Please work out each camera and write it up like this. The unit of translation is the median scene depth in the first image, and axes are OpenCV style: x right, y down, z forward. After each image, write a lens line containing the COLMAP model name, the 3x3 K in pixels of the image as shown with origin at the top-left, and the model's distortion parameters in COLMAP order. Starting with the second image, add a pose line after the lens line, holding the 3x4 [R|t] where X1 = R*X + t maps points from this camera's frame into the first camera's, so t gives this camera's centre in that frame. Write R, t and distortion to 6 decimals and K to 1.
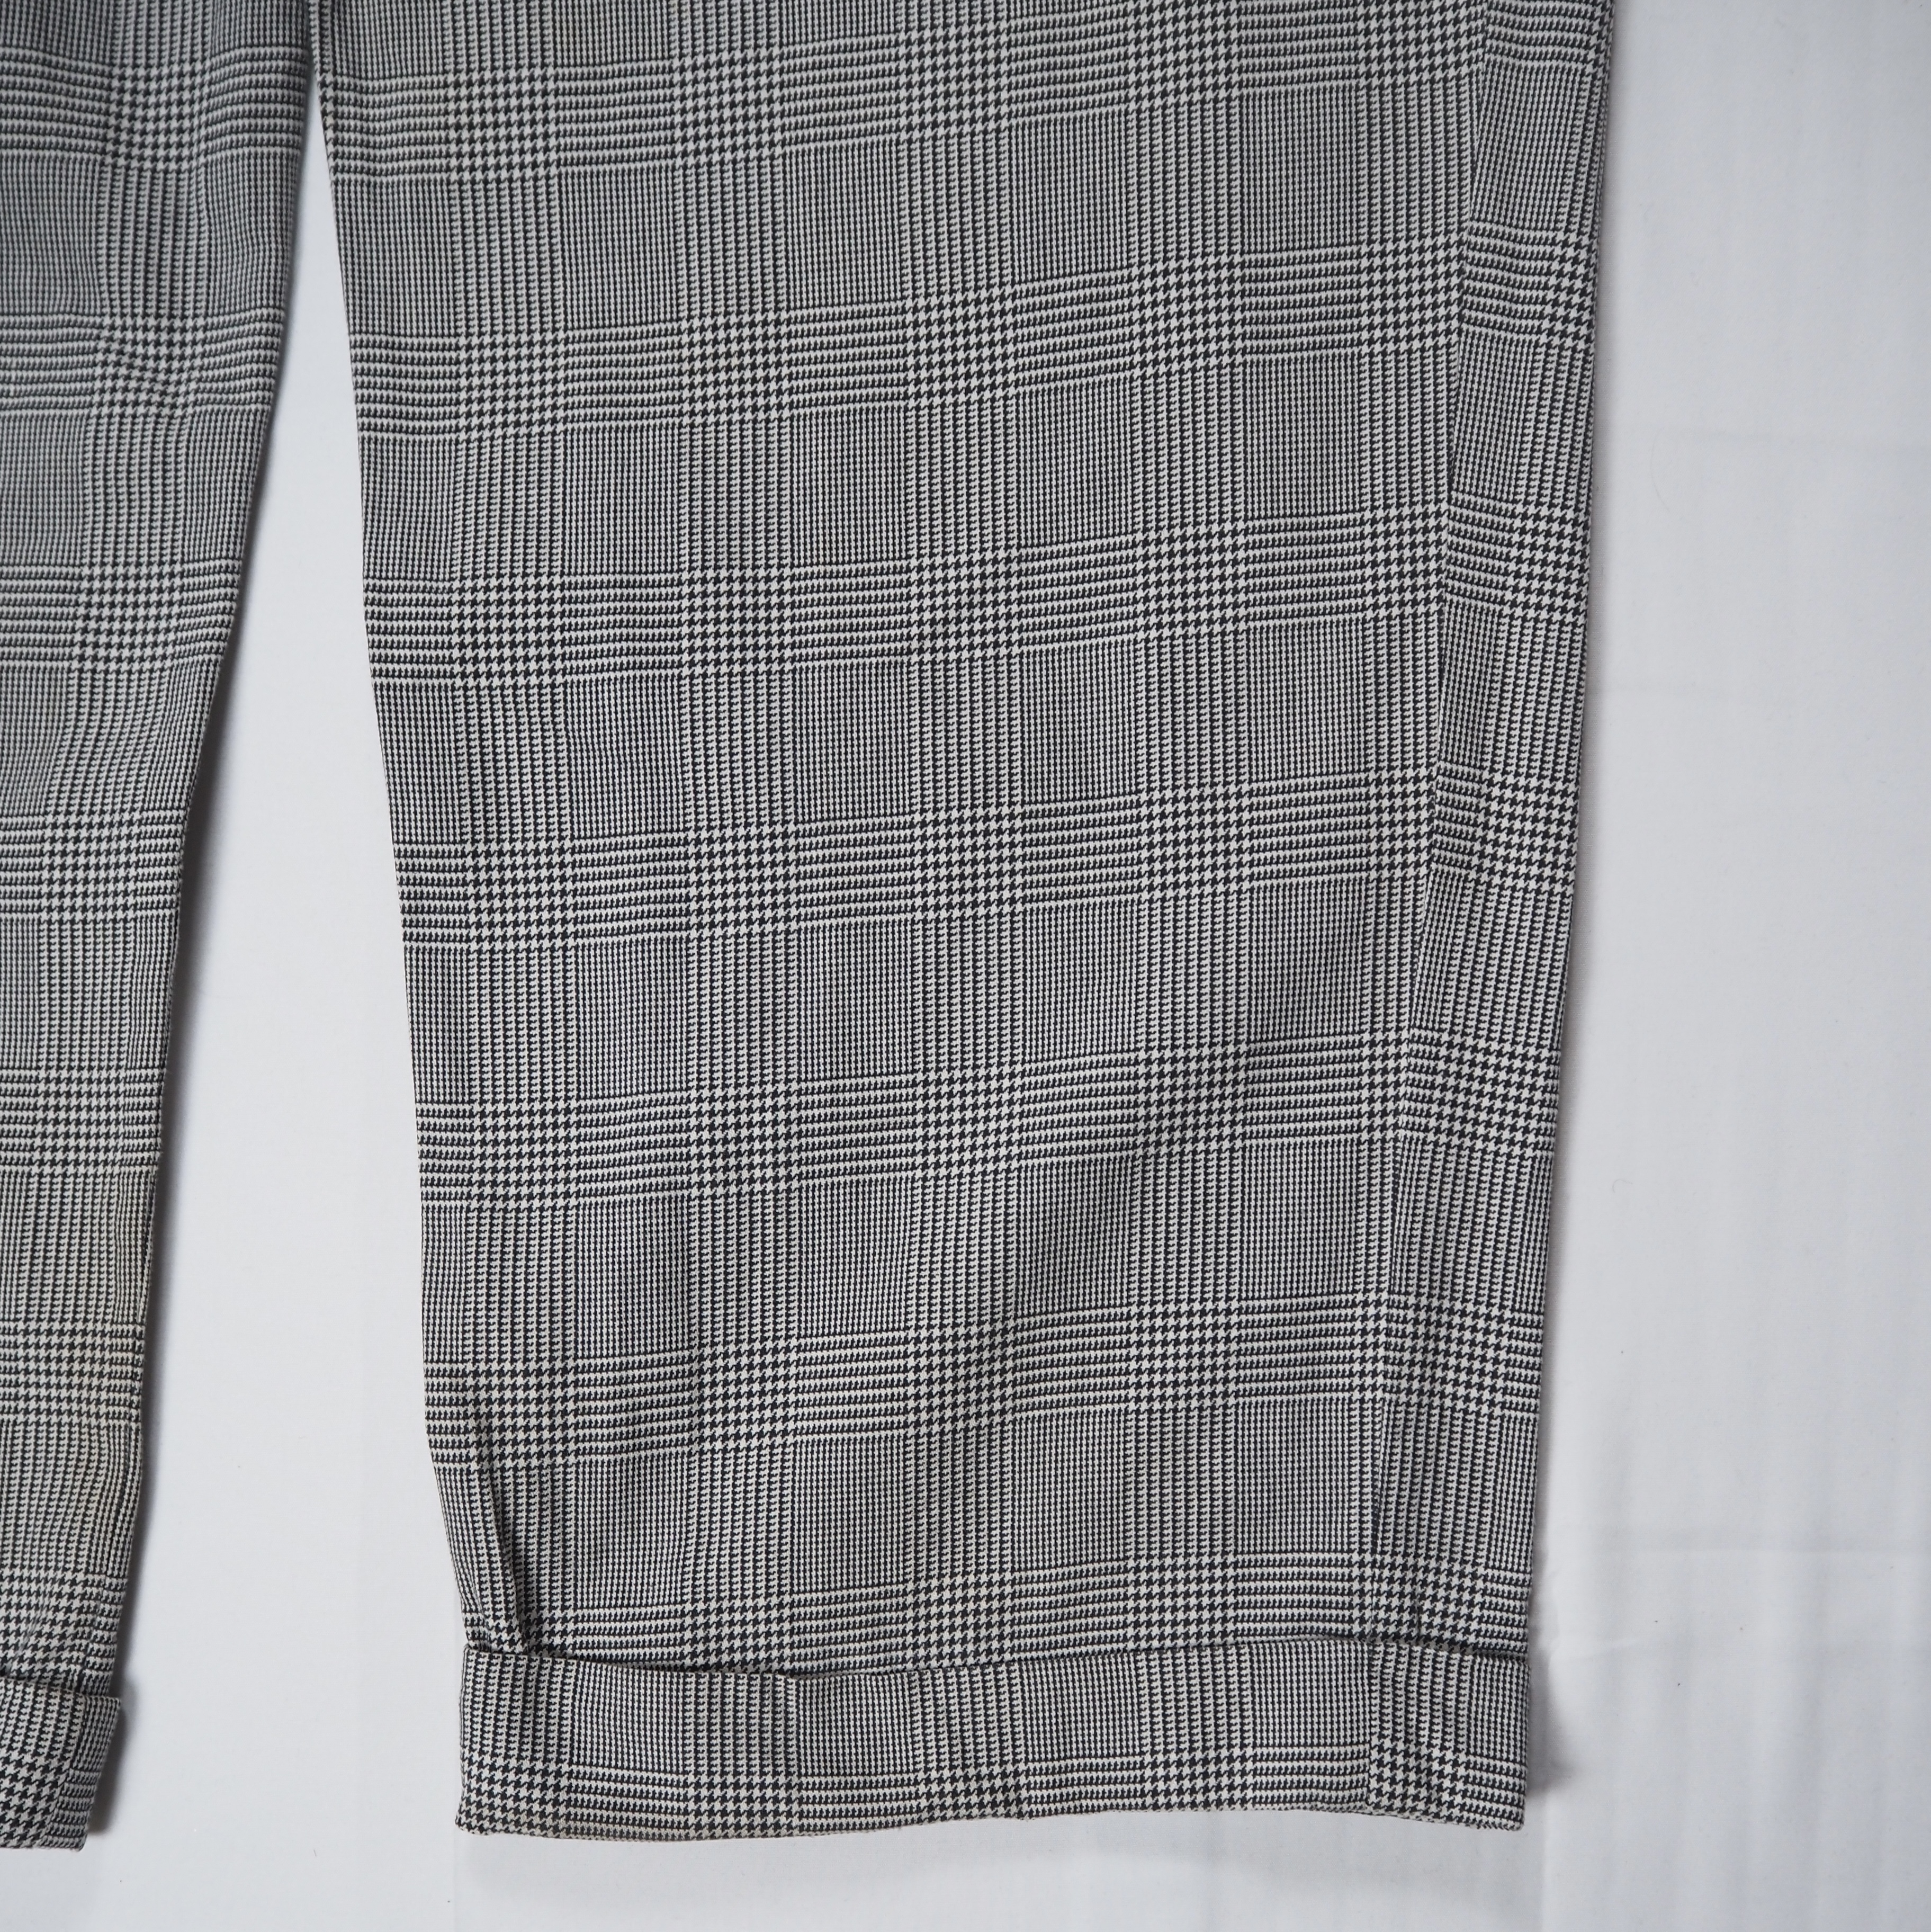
lens RADIAL K [[2295.7, 0, 1035.6], [0, 2295.7, 1259.8], [0, 0, 1]] dist [-0.038197, 0.010427]
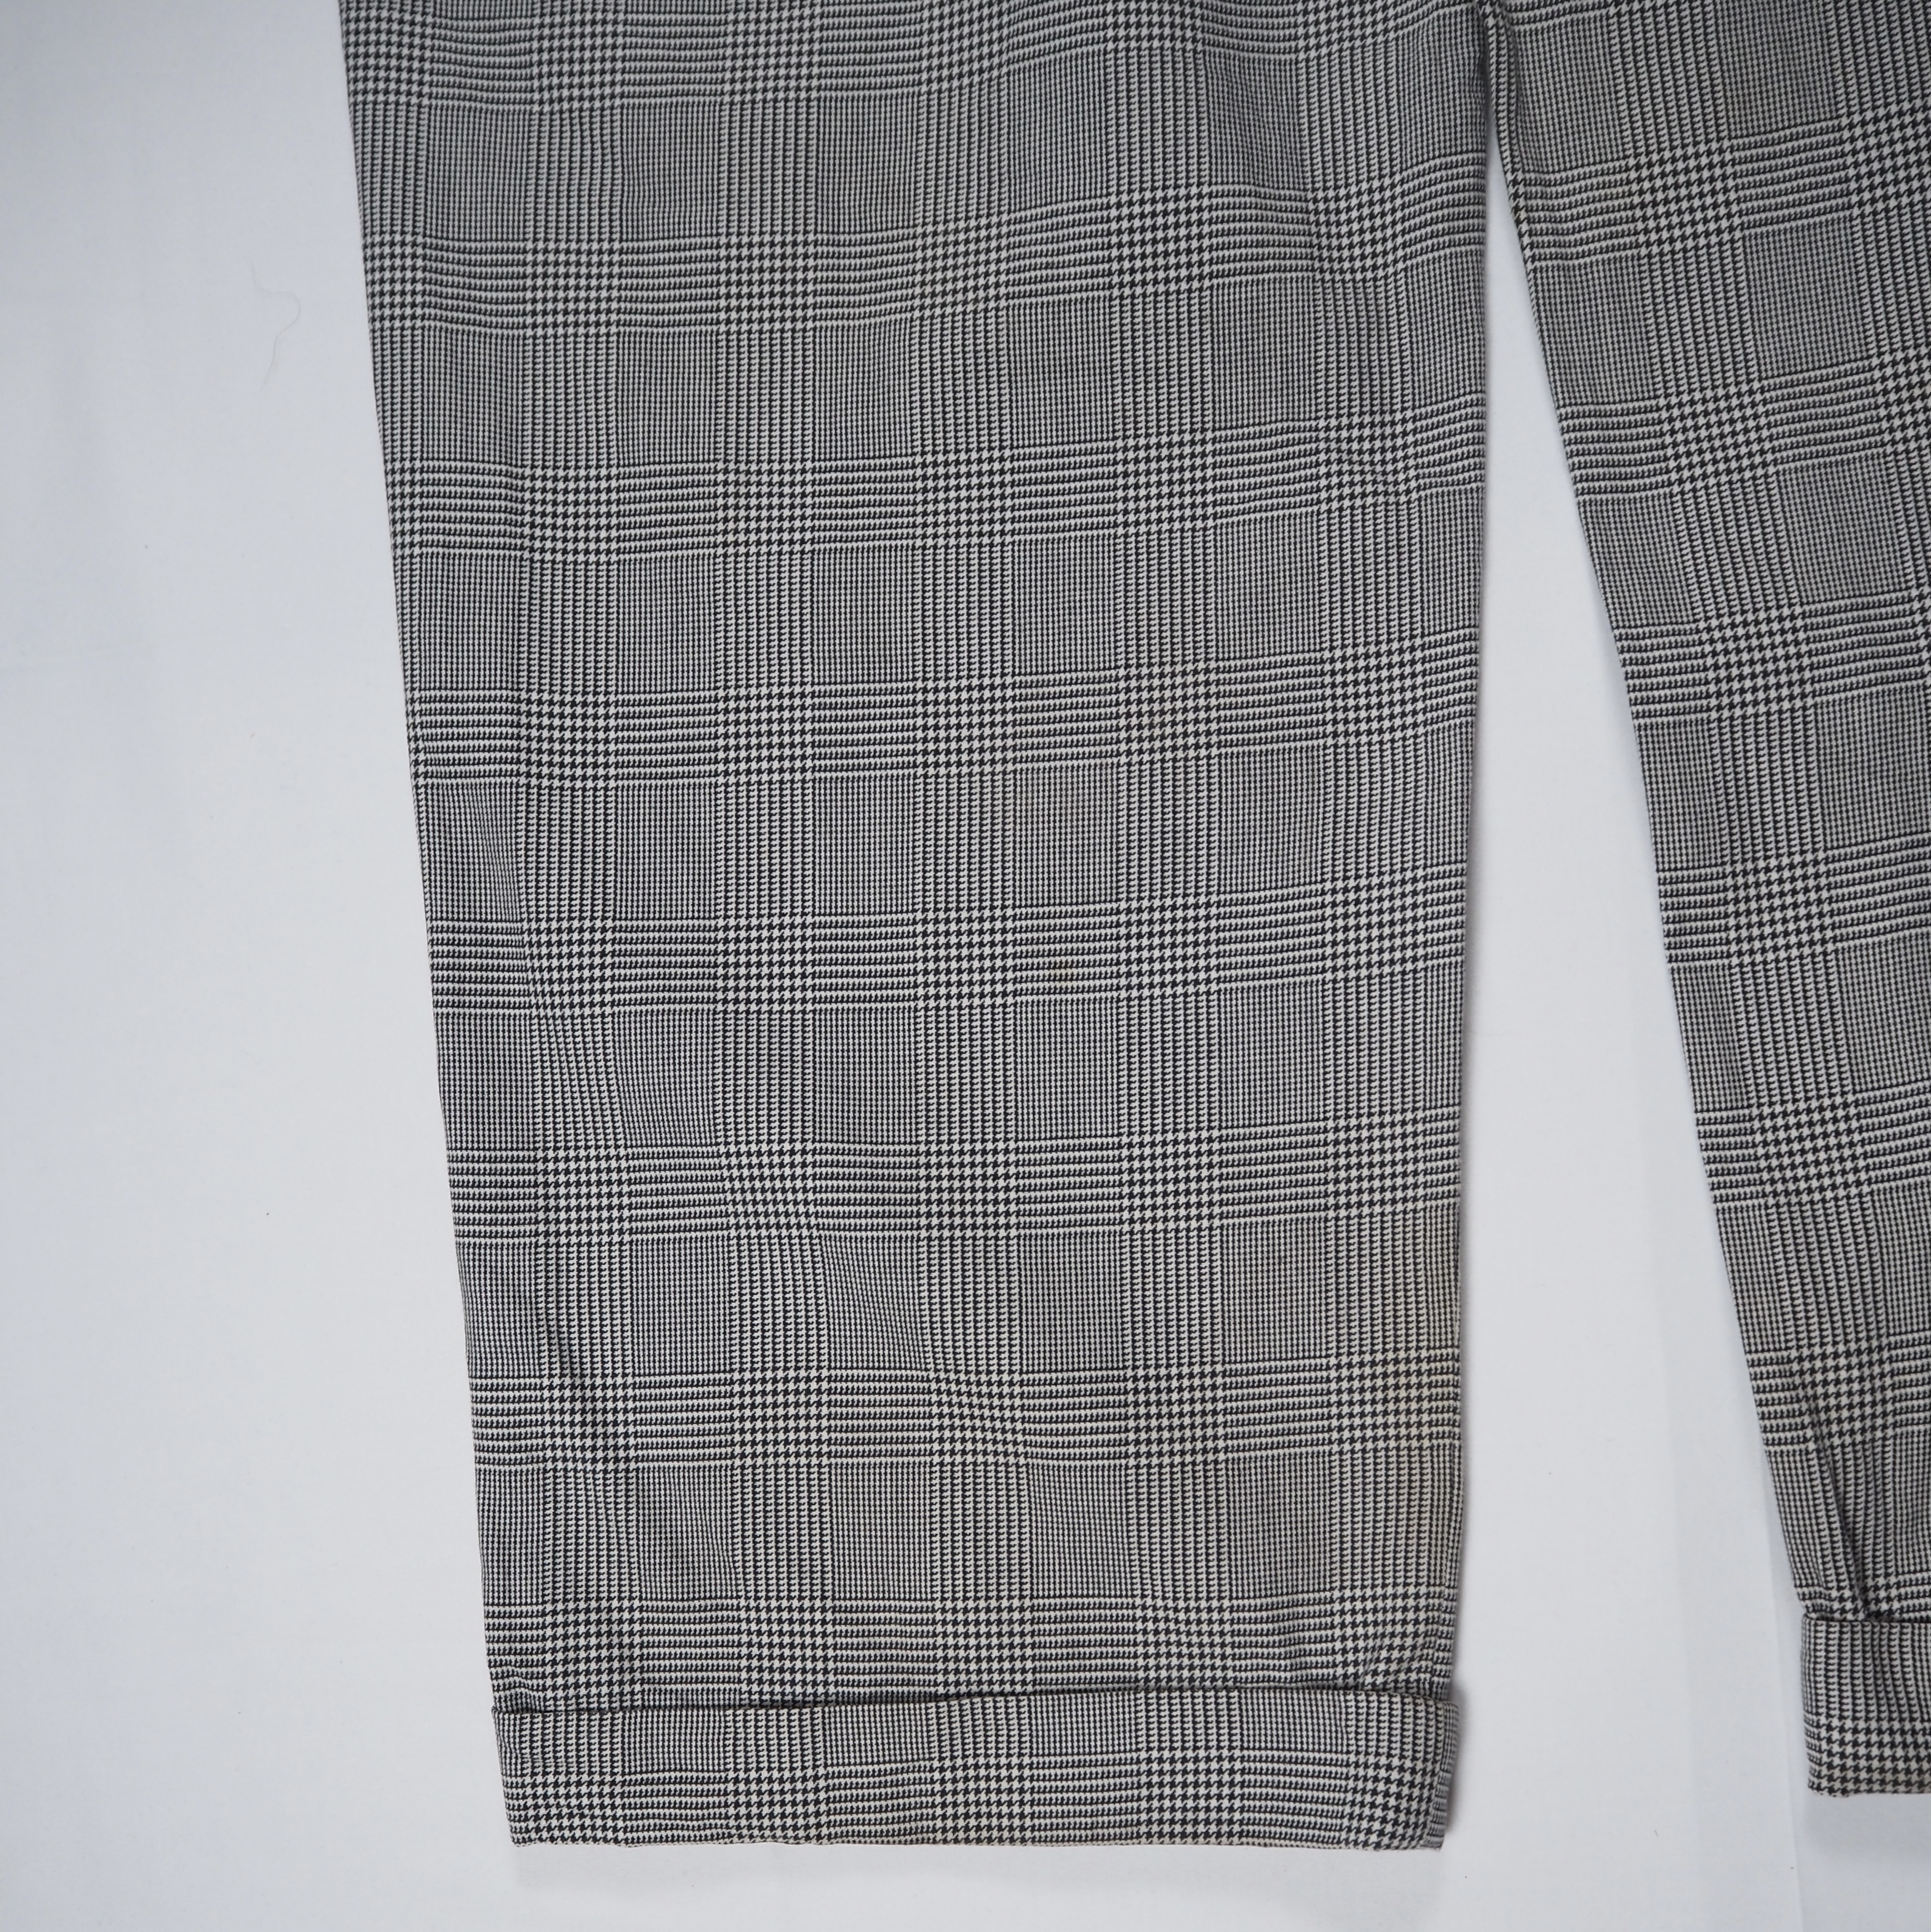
lens RADIAL K [[2295.7, 0, 1035.6], [0, 2295.7, 1259.8], [0, 0, 1]] dist [-0.038197, 0.010427]
pose [[0.990981, -0.102932, -0.085797, -0.495235], [0.100345, 0.994373, -0.033948, 0.004480], [0.088809, 0.025033, 0.995734, -0.082670]]
